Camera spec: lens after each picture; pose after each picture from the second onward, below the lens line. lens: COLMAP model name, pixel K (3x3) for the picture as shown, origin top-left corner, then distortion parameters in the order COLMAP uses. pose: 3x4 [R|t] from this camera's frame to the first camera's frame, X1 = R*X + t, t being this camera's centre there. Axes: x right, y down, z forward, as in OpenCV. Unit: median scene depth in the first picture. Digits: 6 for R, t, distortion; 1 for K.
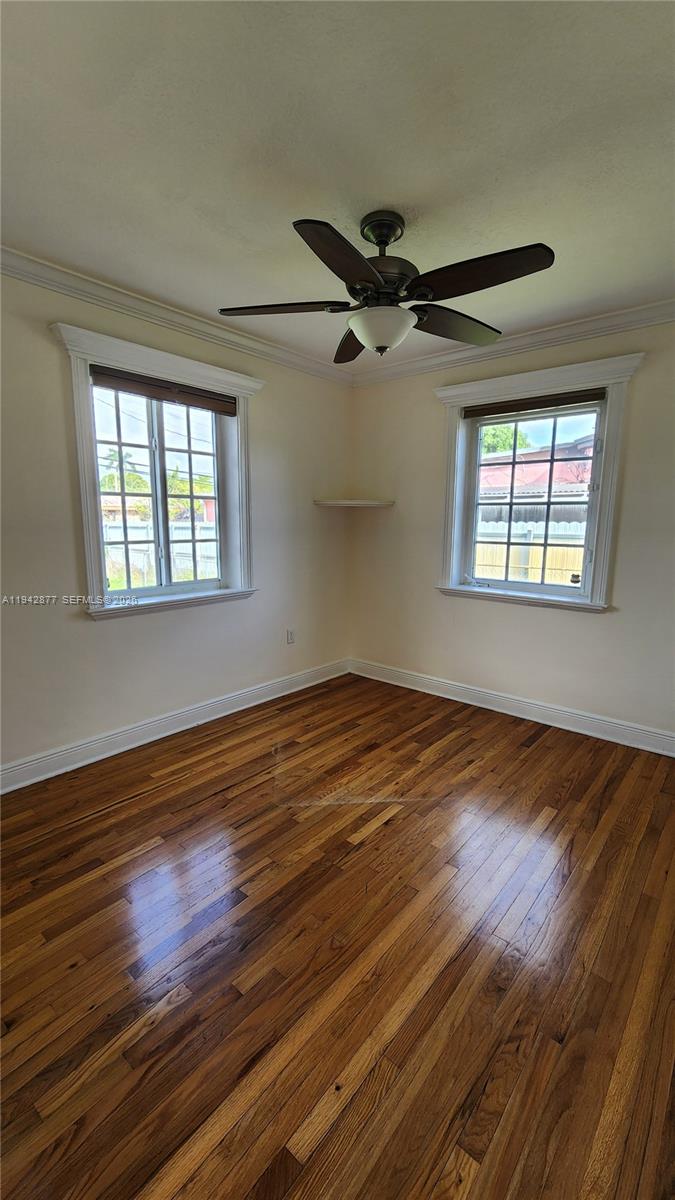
lens RADIAL K [[495.2, 0, 337.7], [0, 495.2, 601.1], [0, 0, 1]] dist [0.000690, -0.000077]
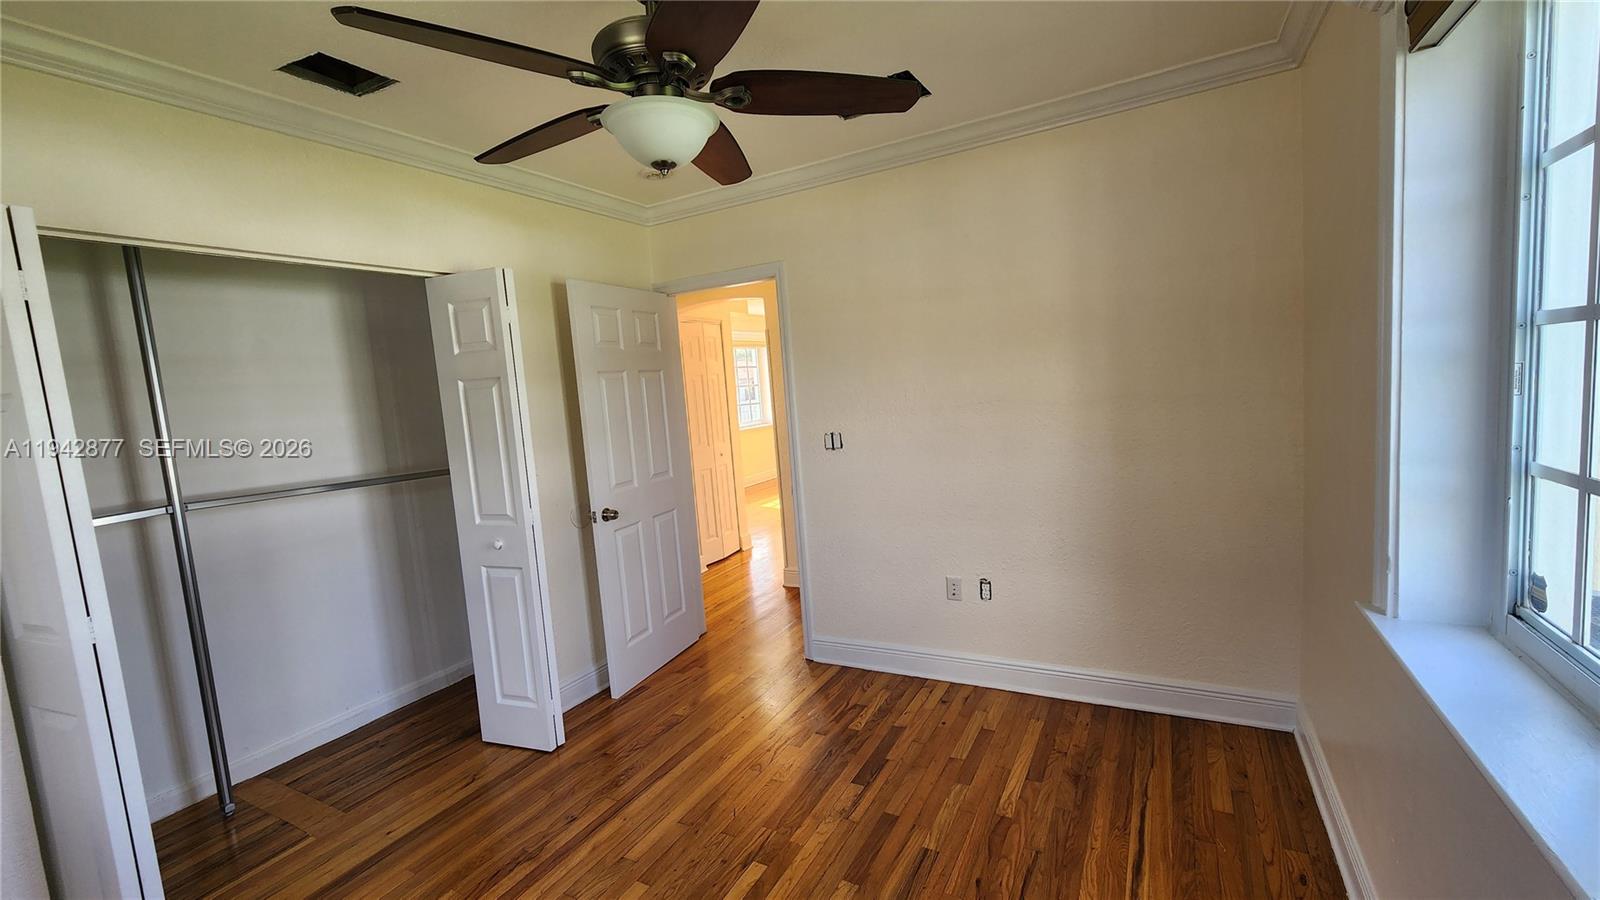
lens RADIAL K [[660.3, 0, 797.8], [0, 660.3, 452.2], [0, 0, 1]] dist [0.000690, -0.000077]
pose [[-0.977883, 0.082275, -0.192290, 0.110647], [0.030004, 0.965053, 0.260333, -0.350532], [0.206989, 0.248806, -0.946177, 1.805470]]
